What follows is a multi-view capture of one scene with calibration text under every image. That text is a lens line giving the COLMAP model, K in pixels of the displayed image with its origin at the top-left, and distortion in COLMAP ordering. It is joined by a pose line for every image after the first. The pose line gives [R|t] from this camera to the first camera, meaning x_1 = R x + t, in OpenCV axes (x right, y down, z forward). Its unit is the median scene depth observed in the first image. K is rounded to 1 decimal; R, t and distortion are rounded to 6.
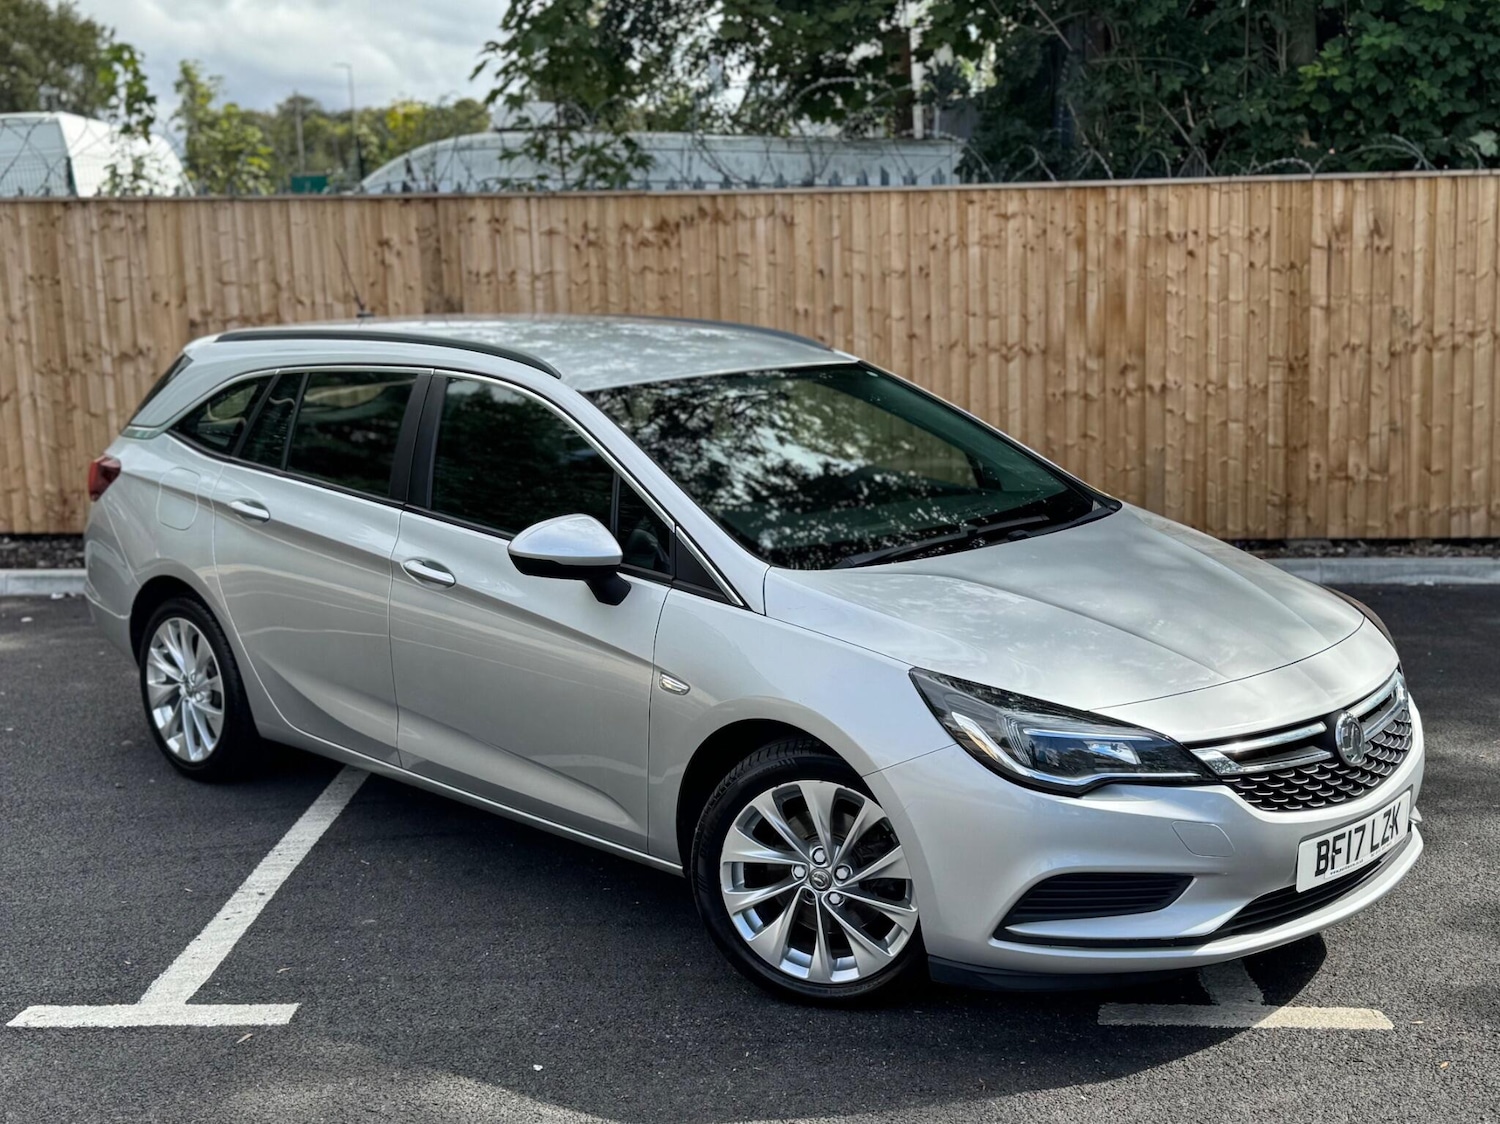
lens RADIAL K [[1898.3, 0, 731.8], [0, 1898.3, 540.2], [0, 0, 1]] dist [0.211532, -0.527892]
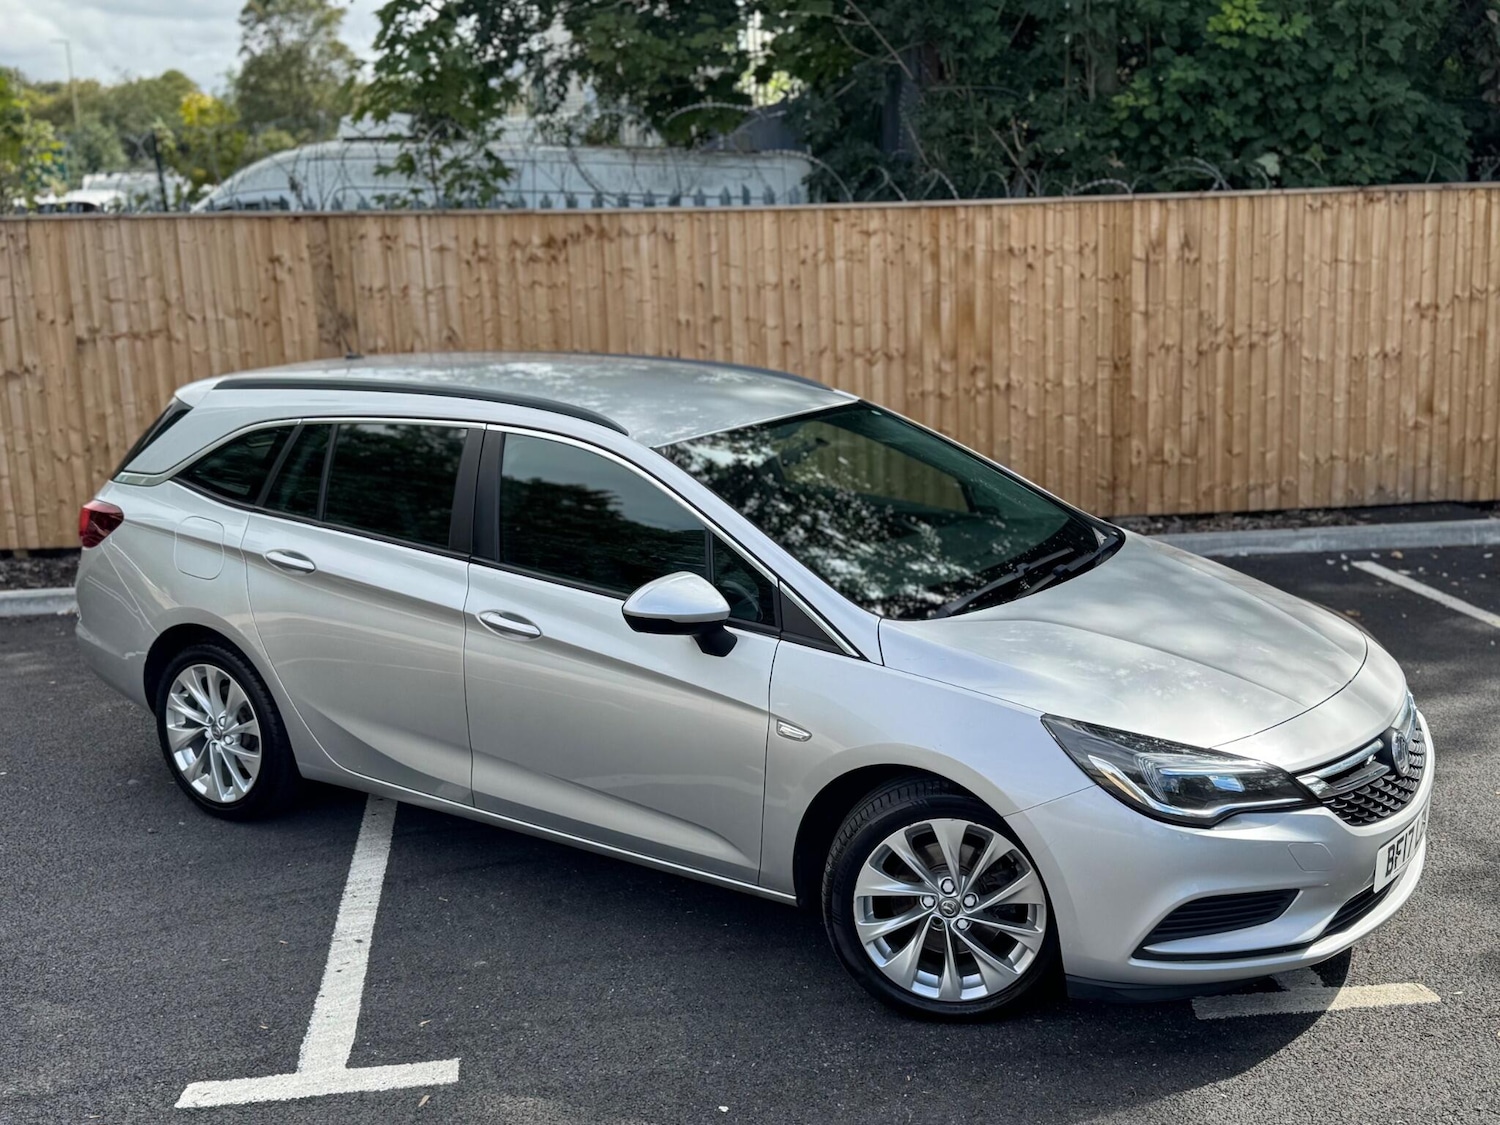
lens RADIAL K [[1725.9, 0, 749.6], [0, 1725.9, 552.0], [0, 0, 1]] dist [0.208888, -0.512973]
pose [[0.984293, -0.039890, 0.171977, -0.102933], [0.032788, 0.998496, 0.043944, -0.032498], [-0.173471, -0.037615, 0.984120, 0.022834]]
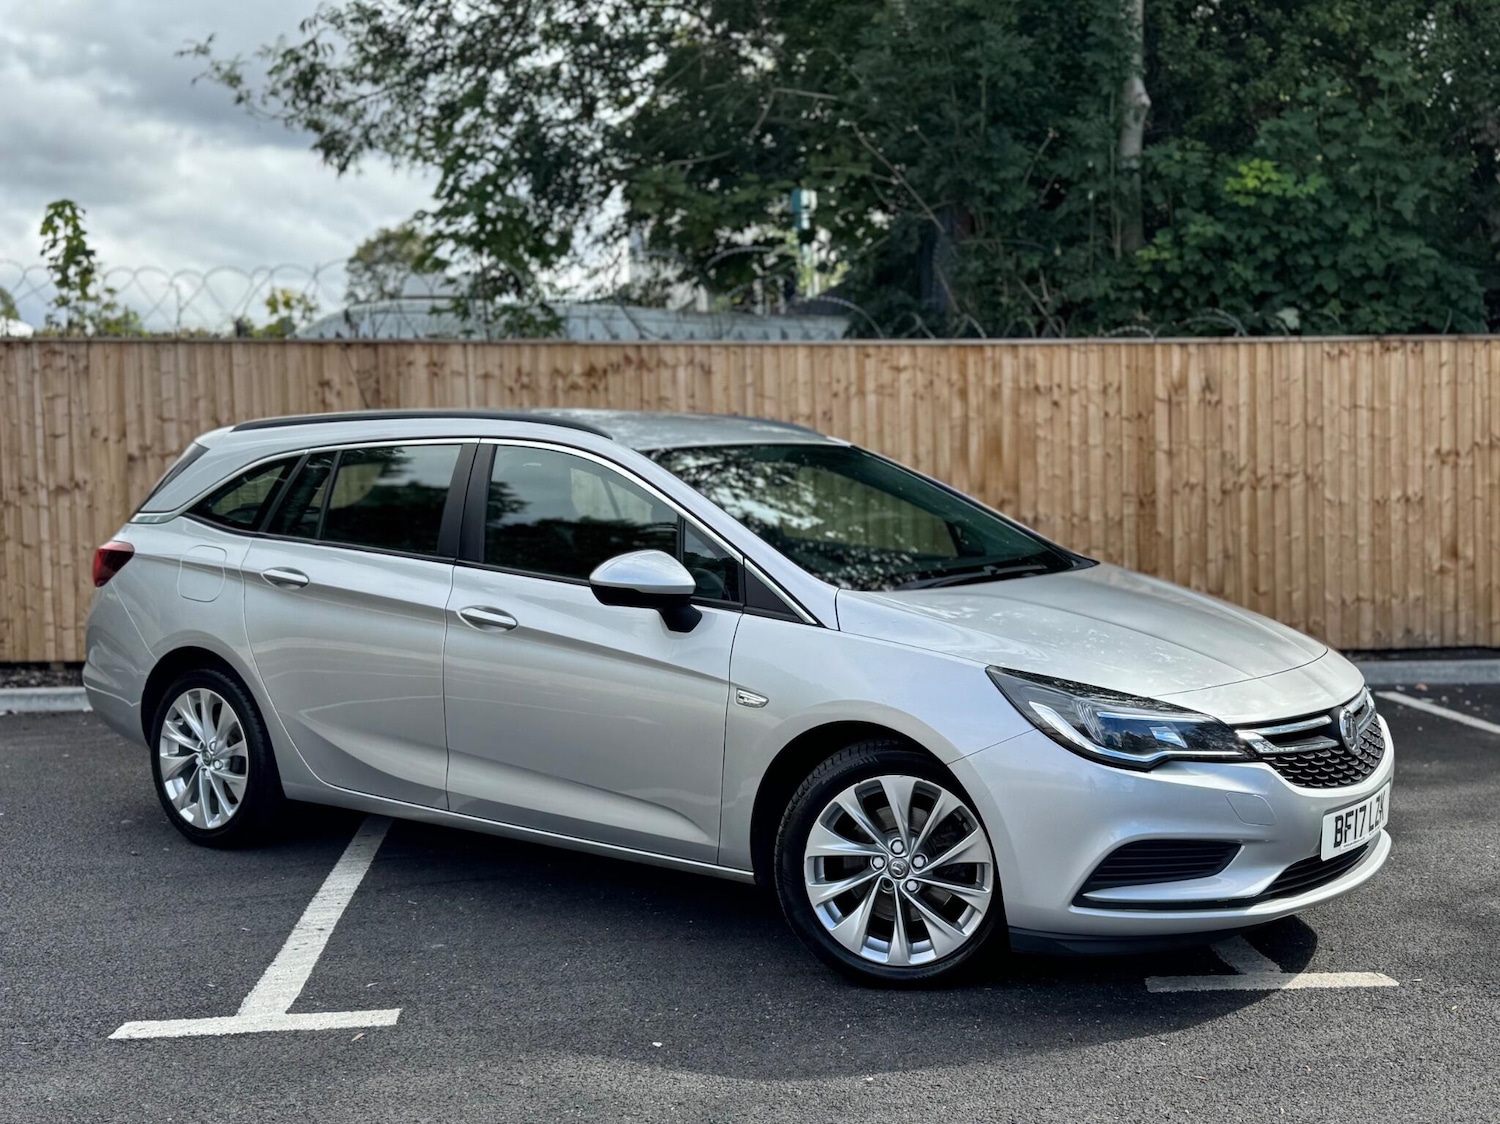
lens RADIAL K [[1734.2, 0, 809.8], [0, 1734.2, 552.4], [0, 0, 1]] dist [0.202150, -0.474577]
pose [[0.987174, 0.002401, 0.159632, -0.073747], [0.014165, 0.994626, -0.102562, 0.044872], [-0.159021, 0.103508, 0.981834, 0.004366]]
